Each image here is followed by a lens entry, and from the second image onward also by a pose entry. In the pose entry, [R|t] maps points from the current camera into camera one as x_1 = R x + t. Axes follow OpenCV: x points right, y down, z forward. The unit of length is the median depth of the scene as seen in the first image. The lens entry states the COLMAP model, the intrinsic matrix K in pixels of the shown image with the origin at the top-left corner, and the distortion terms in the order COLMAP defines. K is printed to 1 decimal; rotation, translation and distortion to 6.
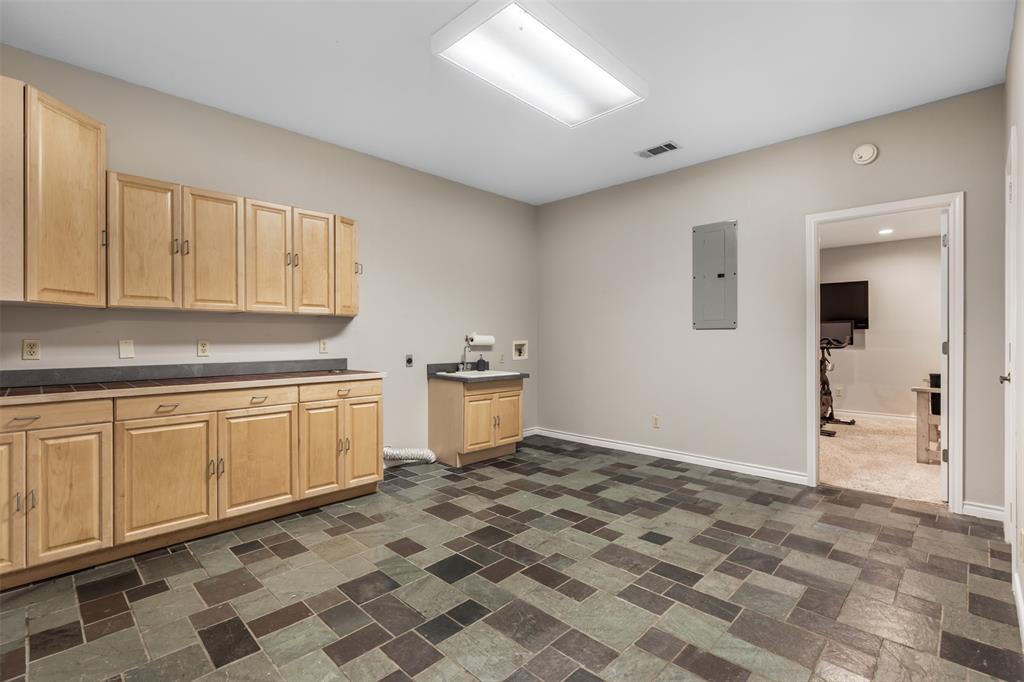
lens RADIAL K [[468.9, 0, 514.3], [0, 468.9, 340.7], [0, 0, 1]] dist [0.001978, -0.001151]
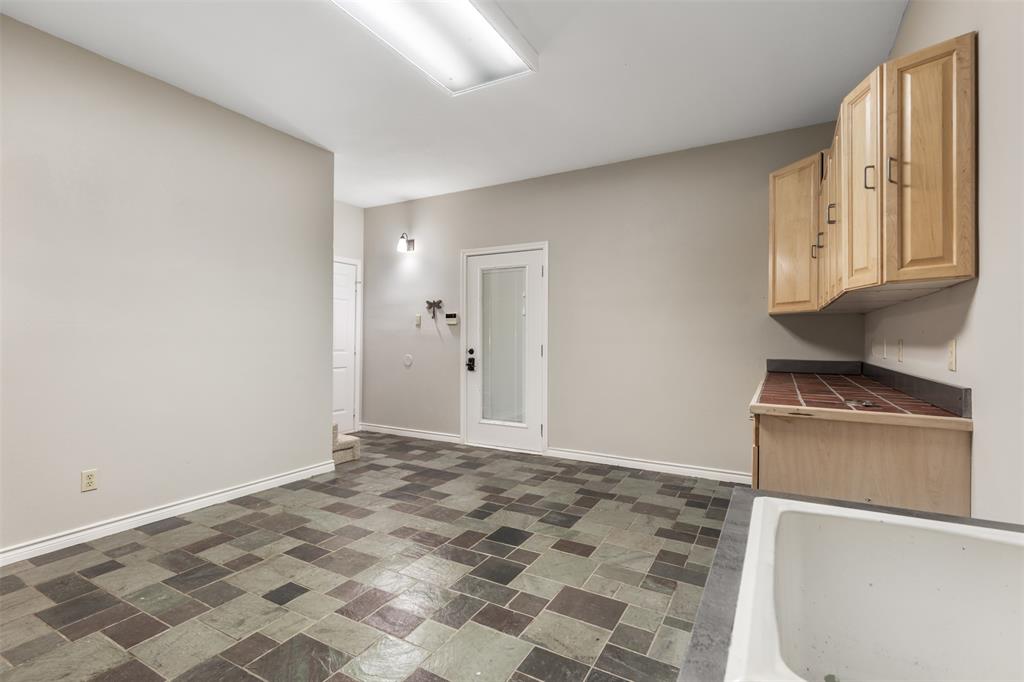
lens RADIAL K [[468.9, 0, 517.6], [0, 468.9, 338.3], [0, 0, 1]] dist [0.001978, -0.001151]
pose [[-0.964240, -0.001195, -0.265029, 0.167436], [-0.002053, 0.999994, 0.002964, -0.003770], [0.265023, 0.003402, -0.964236, 2.235224]]
